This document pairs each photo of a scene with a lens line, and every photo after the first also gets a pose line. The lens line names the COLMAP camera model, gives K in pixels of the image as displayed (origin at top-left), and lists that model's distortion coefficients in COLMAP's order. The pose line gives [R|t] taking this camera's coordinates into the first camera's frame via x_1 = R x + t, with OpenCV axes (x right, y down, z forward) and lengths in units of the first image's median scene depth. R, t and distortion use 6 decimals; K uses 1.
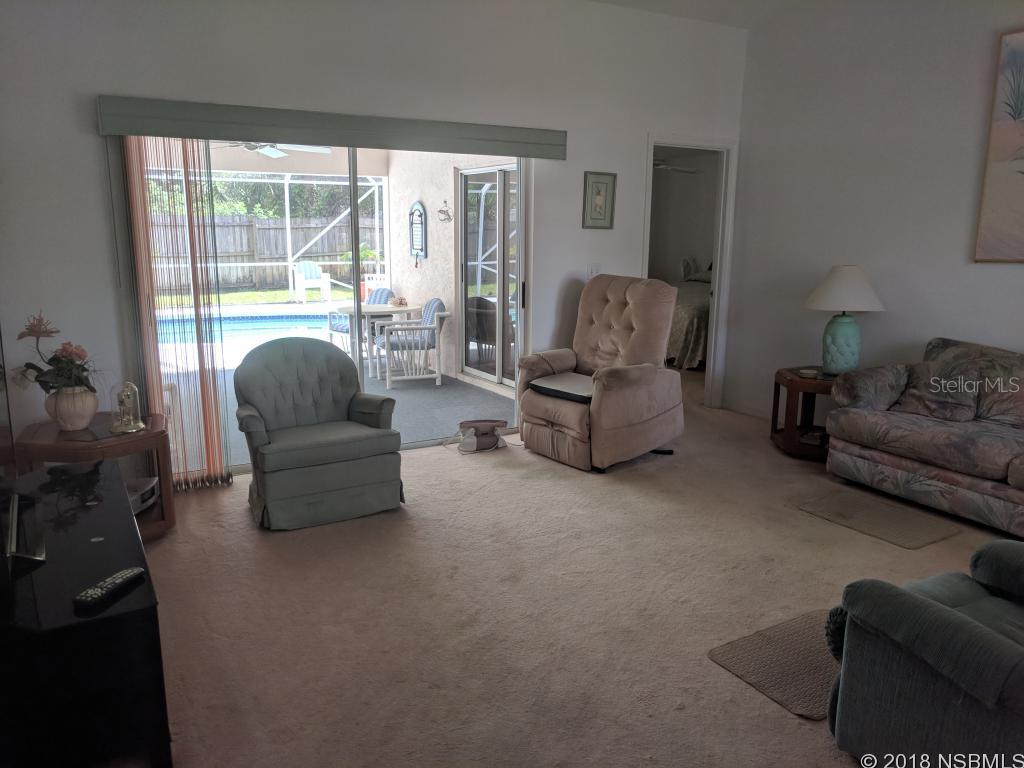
lens RADIAL K [[771.4, 0, 512.6], [0, 771.4, 386.8], [0, 0, 1]] dist [0.002969, 0.005460]
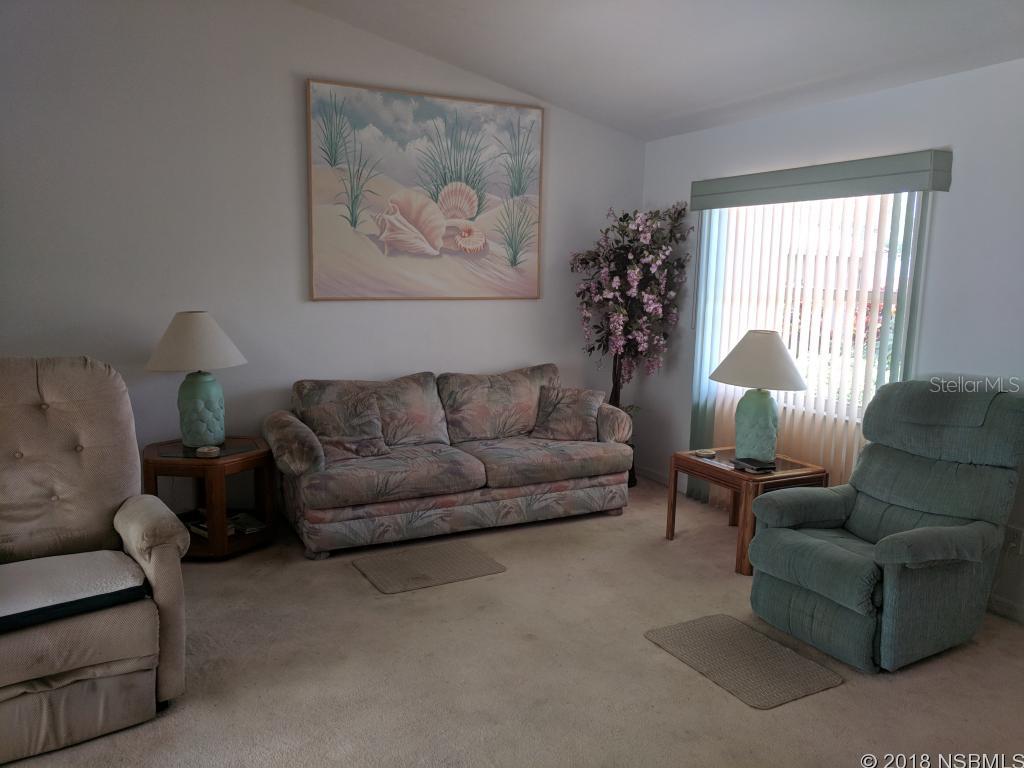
lens RADIAL K [[771.4, 0, 512.6], [0, 771.4, 378.3], [0, 0, 1]] dist [0.002969, 0.005460]
pose [[0.043686, -0.140256, 0.989151, -0.428143], [0.189205, 0.973340, 0.129658, -0.157060], [-0.980965, 0.181488, 0.069059, 0.753480]]
